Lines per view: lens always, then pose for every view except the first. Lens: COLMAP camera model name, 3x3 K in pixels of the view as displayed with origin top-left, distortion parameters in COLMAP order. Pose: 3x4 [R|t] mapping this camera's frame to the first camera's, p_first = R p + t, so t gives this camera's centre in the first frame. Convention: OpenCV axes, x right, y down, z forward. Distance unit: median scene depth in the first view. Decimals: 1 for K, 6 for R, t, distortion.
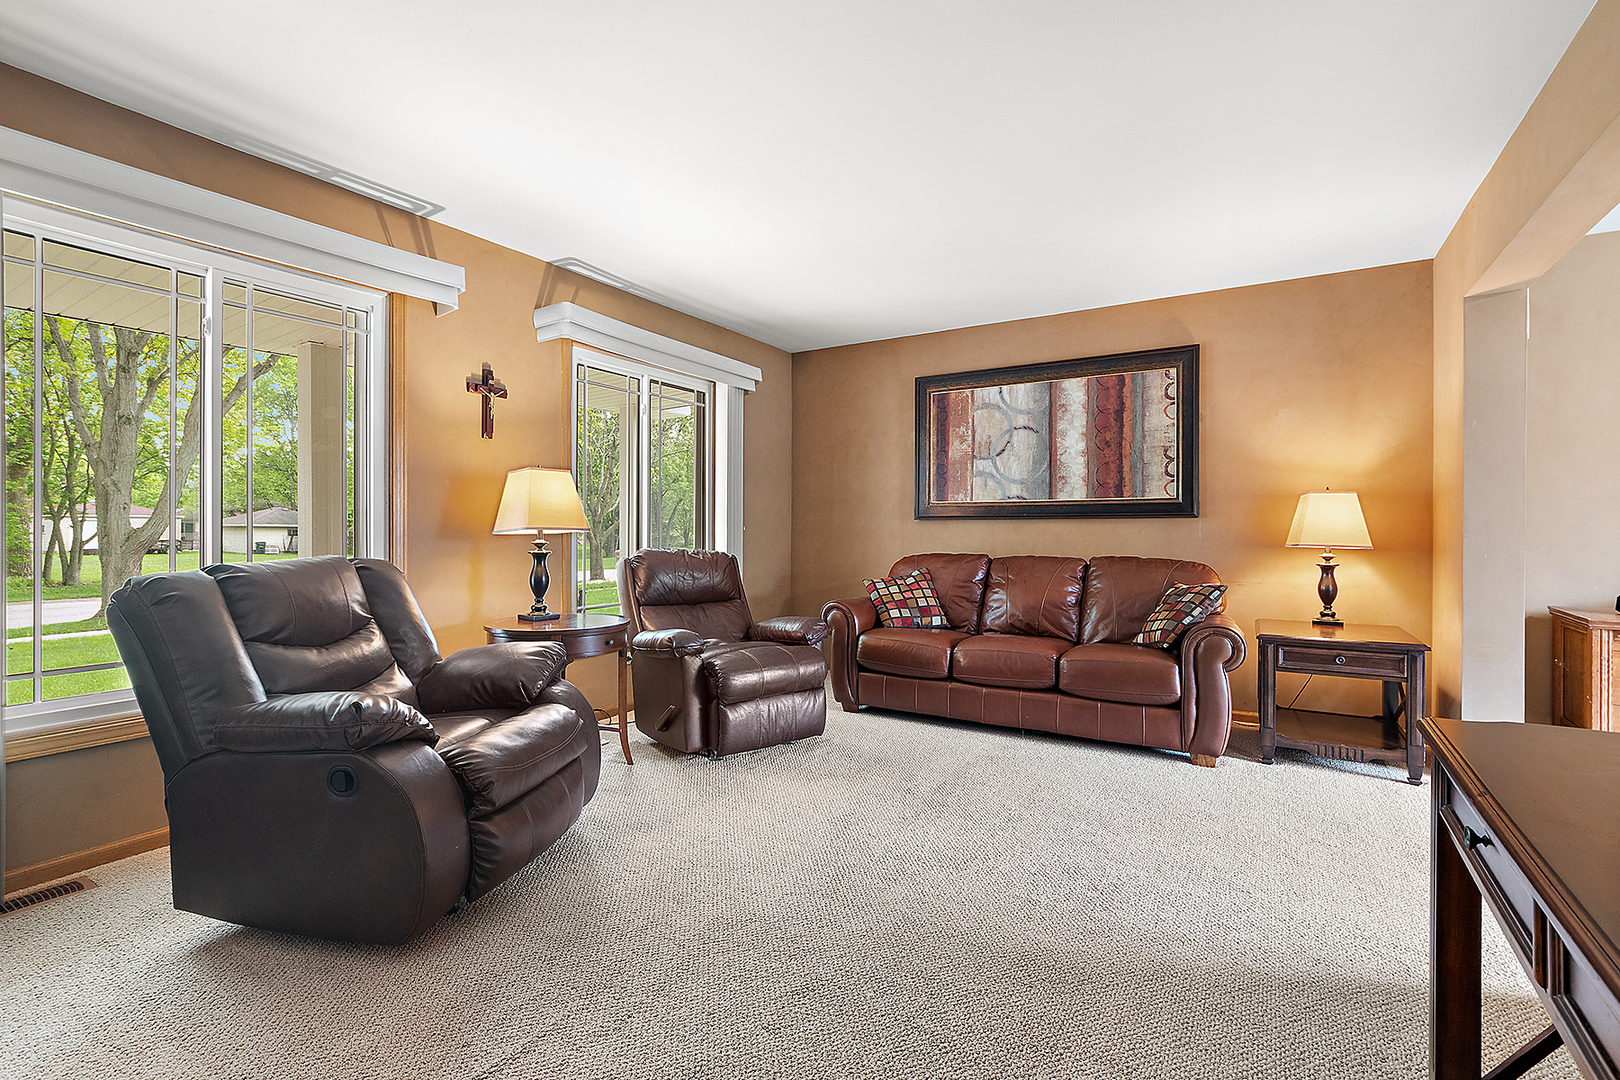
lens RADIAL K [[717.1, 0, 811.9], [0, 717.1, 534.3], [0, 0, 1]] dist [0.003006, -0.000043]
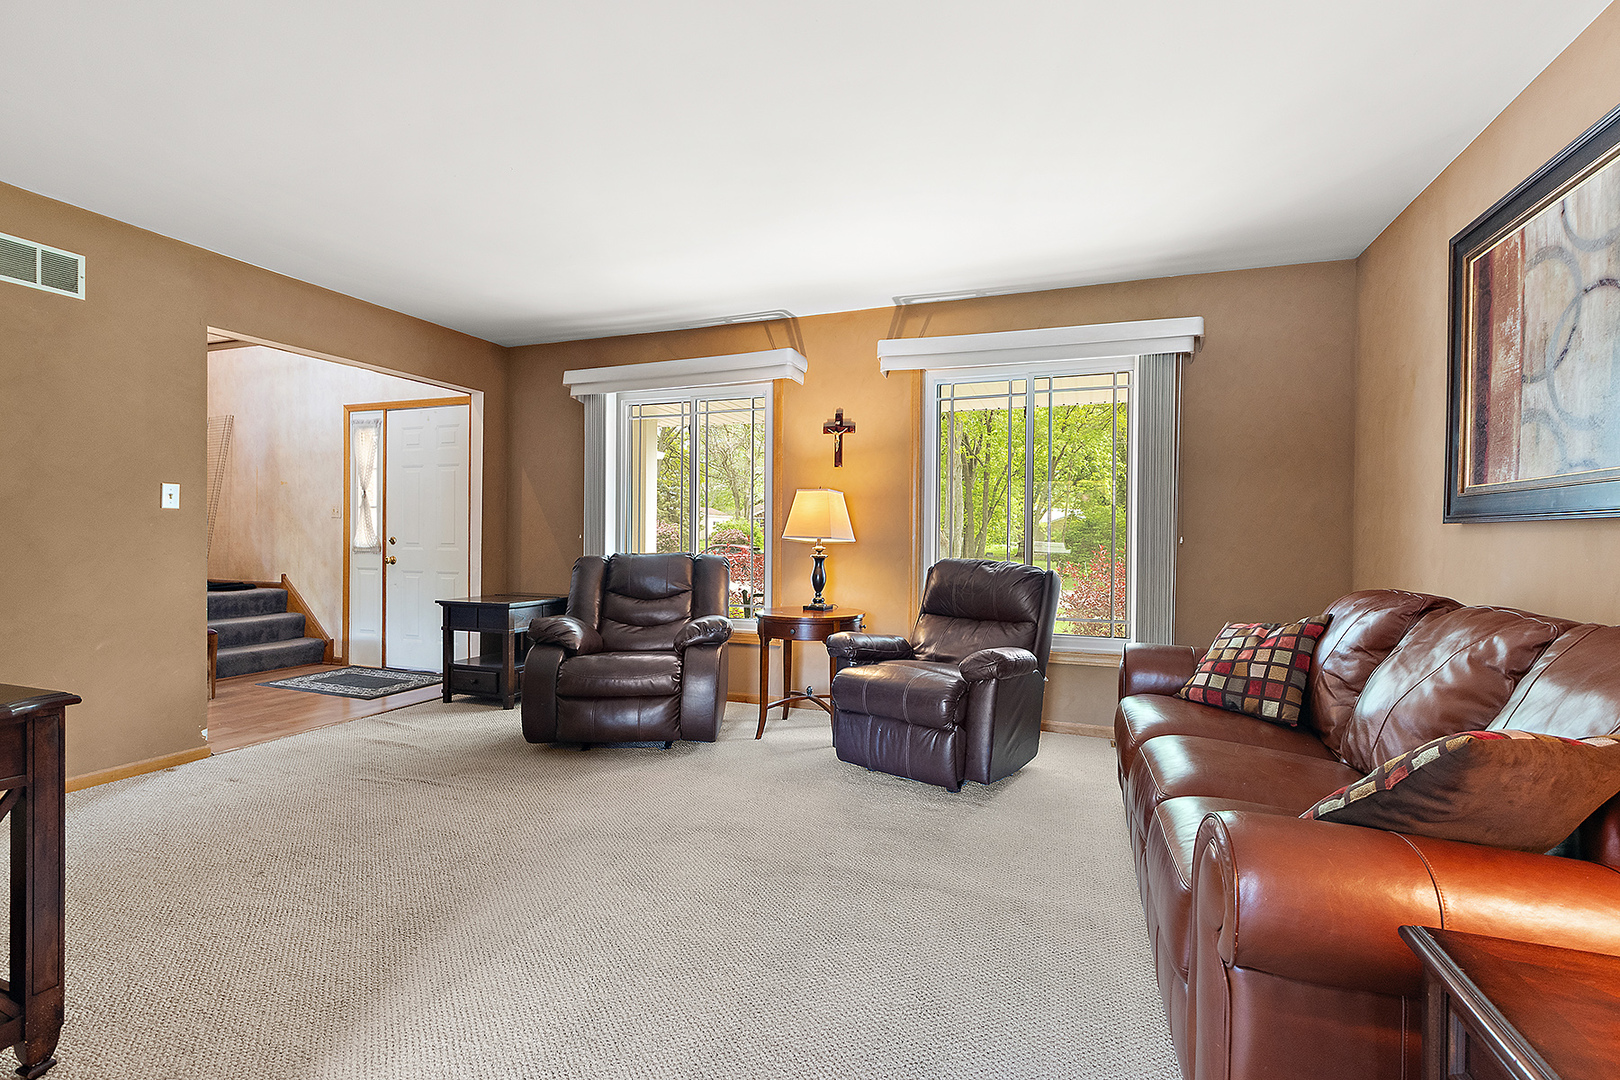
lens RADIAL K [[717.1, 0, 808.4], [0, 717.1, 539.7], [0, 0, 1]] dist [0.003006, -0.000043]
pose [[0.222489, 0.003923, -0.974927, 0.703839], [-0.013790, 0.999905, 0.000876, -0.004308], [0.974838, 0.013250, 0.222522, 0.596241]]
